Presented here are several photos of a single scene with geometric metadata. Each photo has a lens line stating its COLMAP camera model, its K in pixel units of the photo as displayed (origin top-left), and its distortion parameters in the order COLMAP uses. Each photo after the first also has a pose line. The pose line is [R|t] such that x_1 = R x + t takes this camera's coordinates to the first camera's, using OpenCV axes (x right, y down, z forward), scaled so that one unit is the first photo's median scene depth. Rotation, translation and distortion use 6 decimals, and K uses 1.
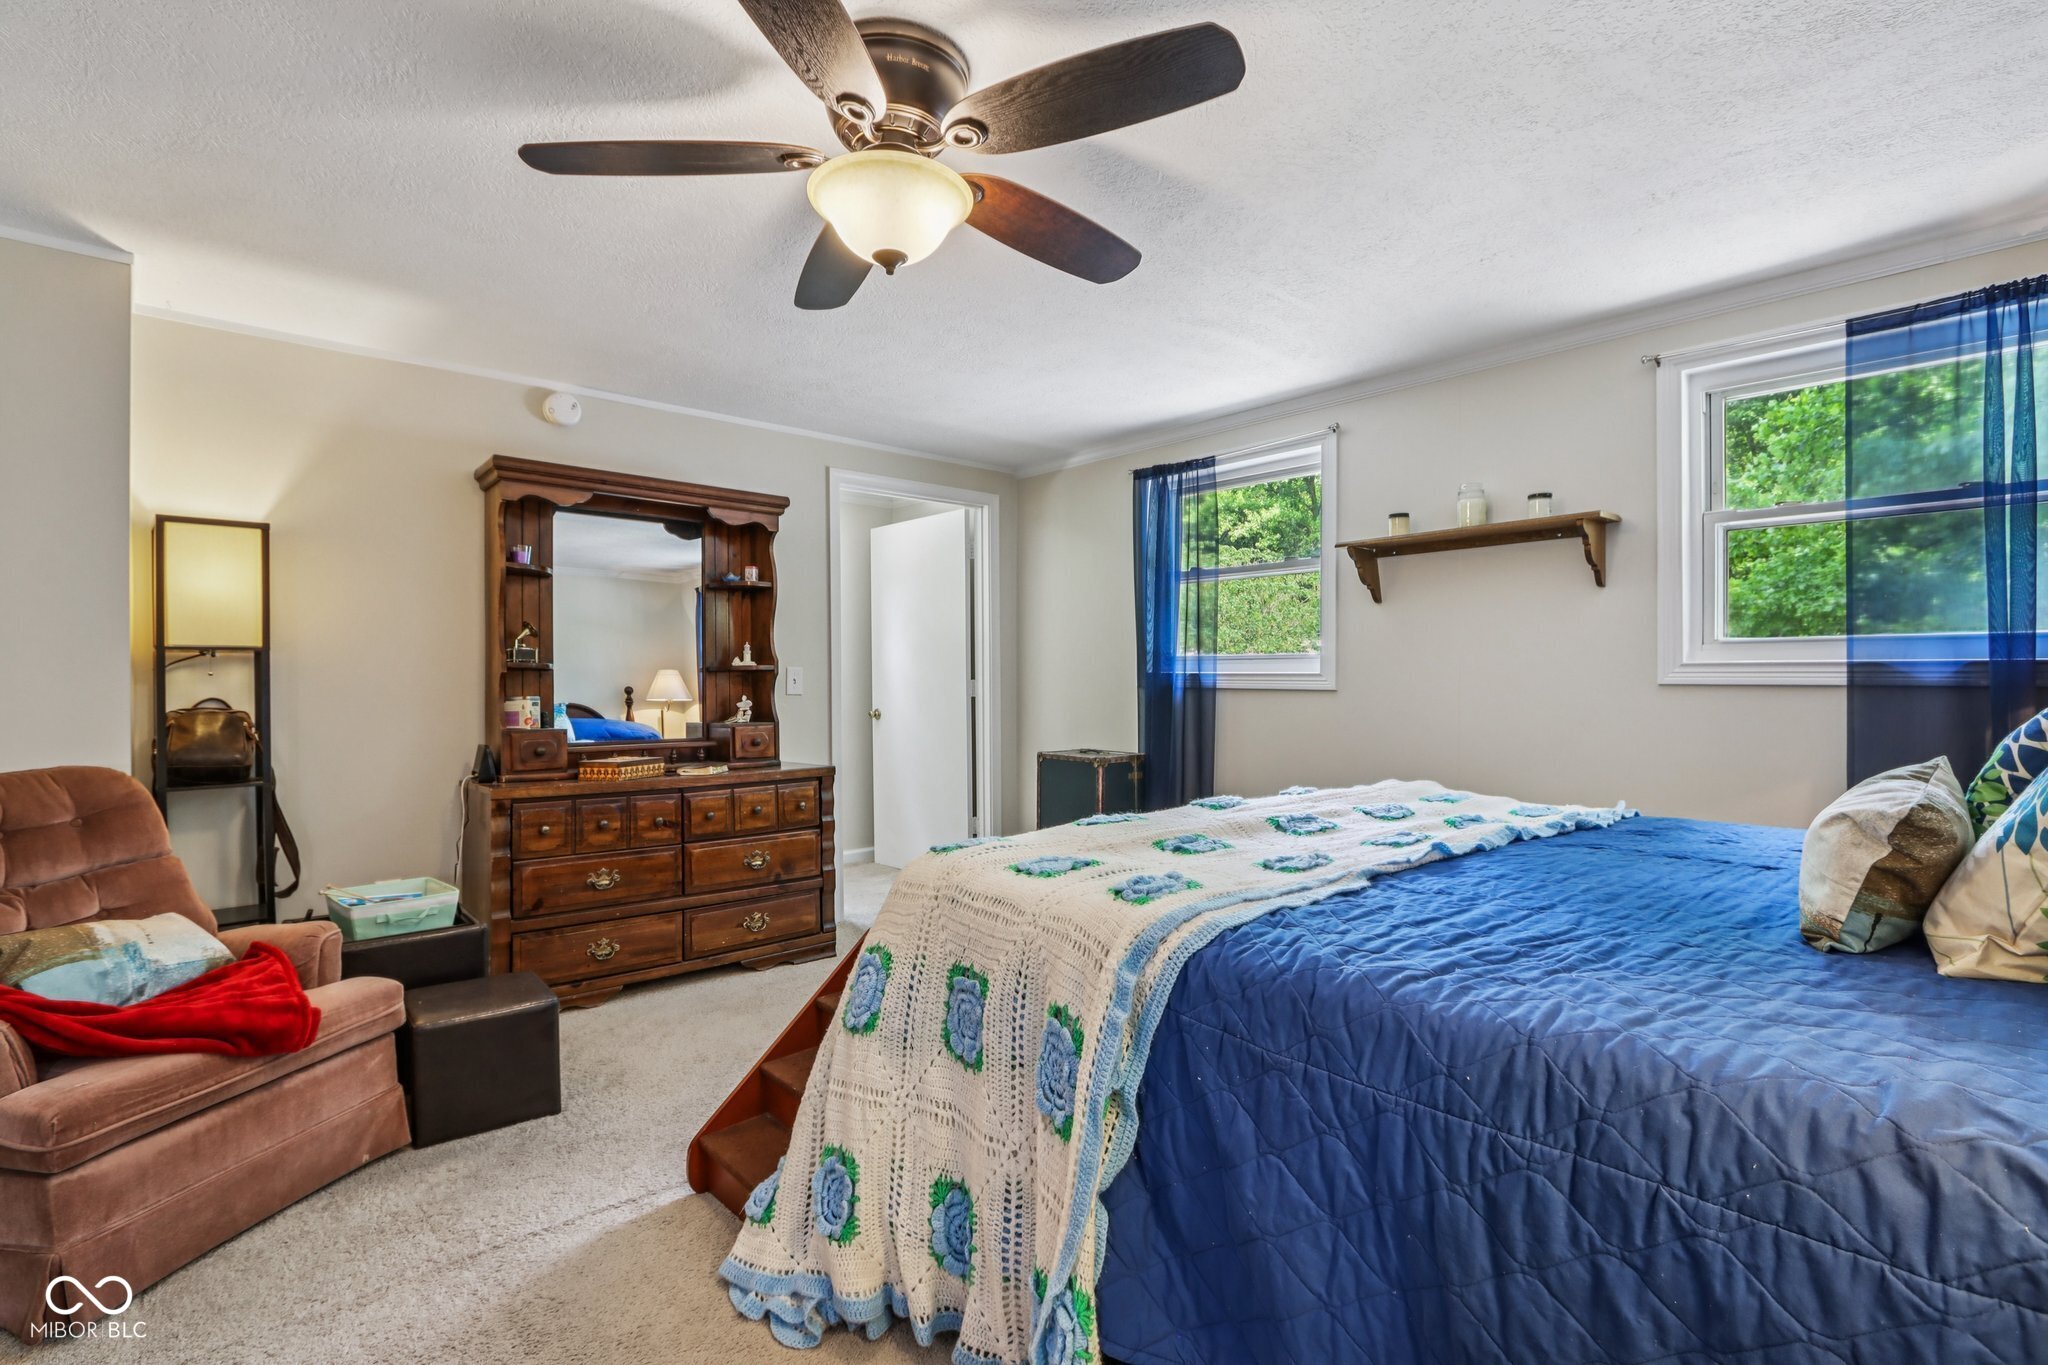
lens RADIAL K [[959.5, 0, 1024.7], [0, 959.5, 685.4], [0, 0, 1]] dist [-0.020947, -0.000168]
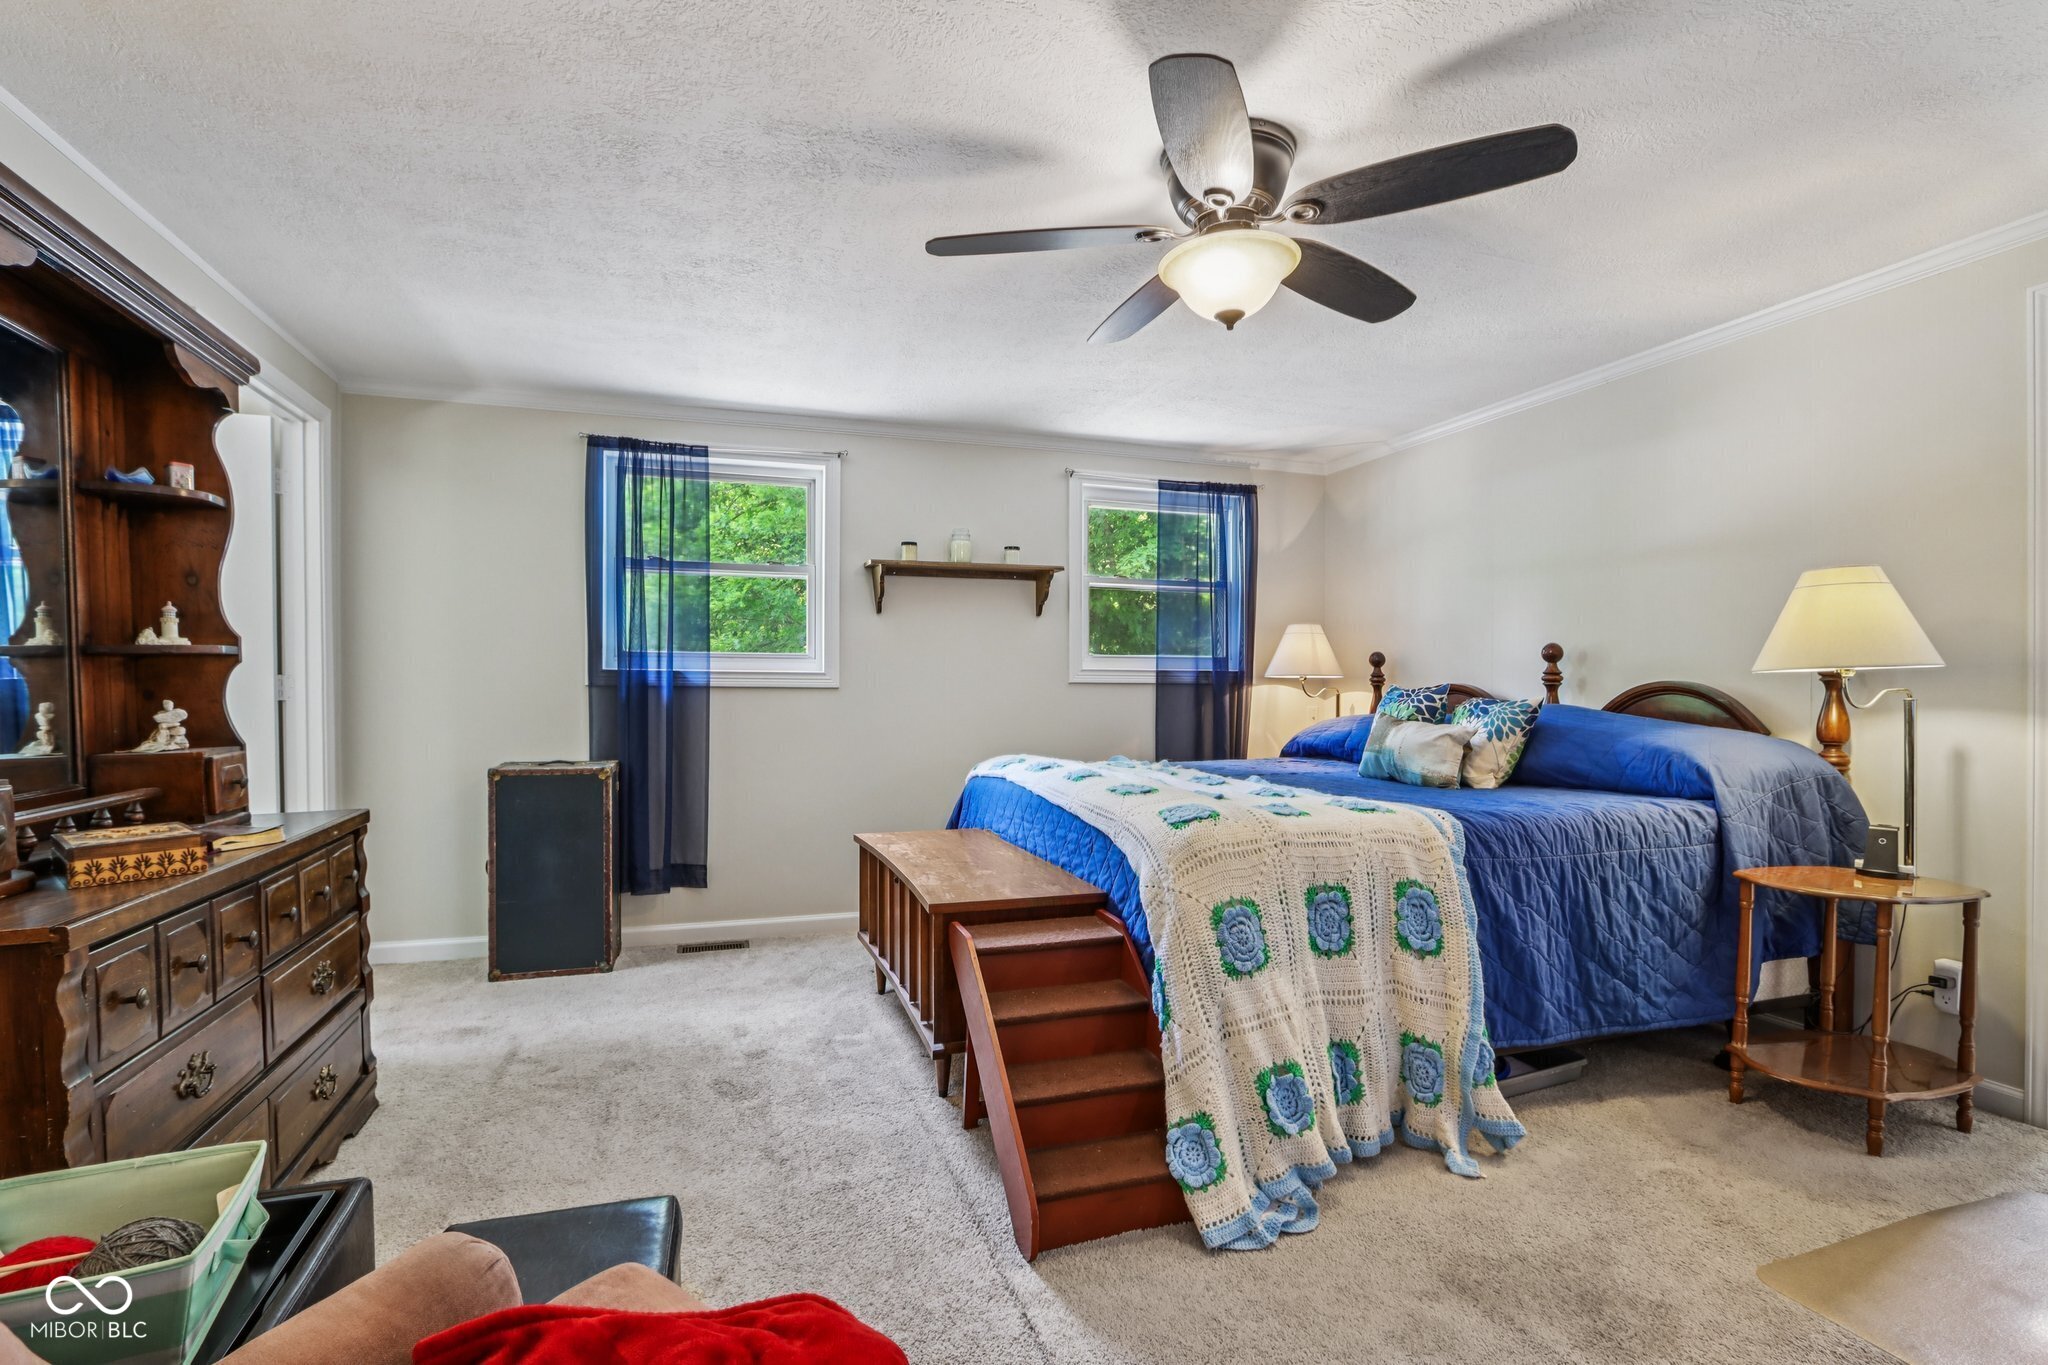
lens RADIAL K [[959.5, 0, 1027.1], [0, 959.5, 686.7], [0, 0, 1]] dist [-0.020947, -0.000168]
pose [[0.383303, -0.000407, 0.923623, -0.600514], [0.002209, 0.999997, -0.000476, 0.004434], [-0.923620, 0.002223, 0.383303, 0.351036]]
